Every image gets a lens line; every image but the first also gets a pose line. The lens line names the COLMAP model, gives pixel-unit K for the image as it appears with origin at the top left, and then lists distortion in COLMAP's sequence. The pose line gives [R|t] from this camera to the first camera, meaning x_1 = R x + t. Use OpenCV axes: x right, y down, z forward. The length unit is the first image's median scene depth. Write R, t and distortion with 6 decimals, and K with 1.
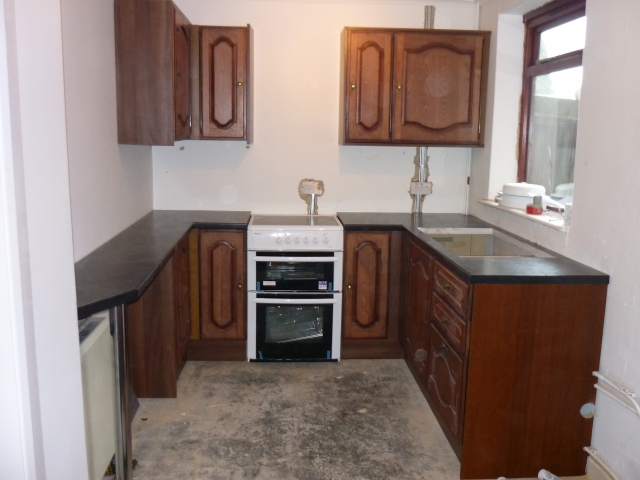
lens RADIAL K [[643.6, 0, 326.6], [0, 643.6, 243.0], [0, 0, 1]] dist [-0.083825, 0.101892]
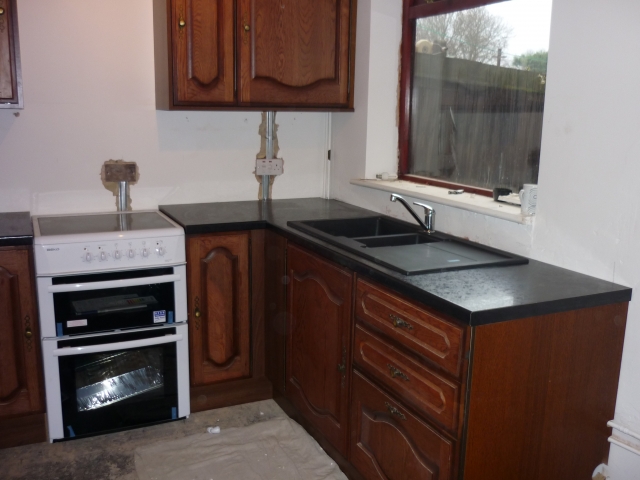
lens RADIAL K [[643.6, 0, 326.6], [0, 643.6, 243.0], [0, 0, 1]] dist [-0.083825, 0.101892]
pose [[0.927647, -0.078460, 0.365124, -0.081236], [0.061265, 0.996408, 0.058462, -0.040093], [-0.368400, -0.031862, 0.929121, 0.299549]]
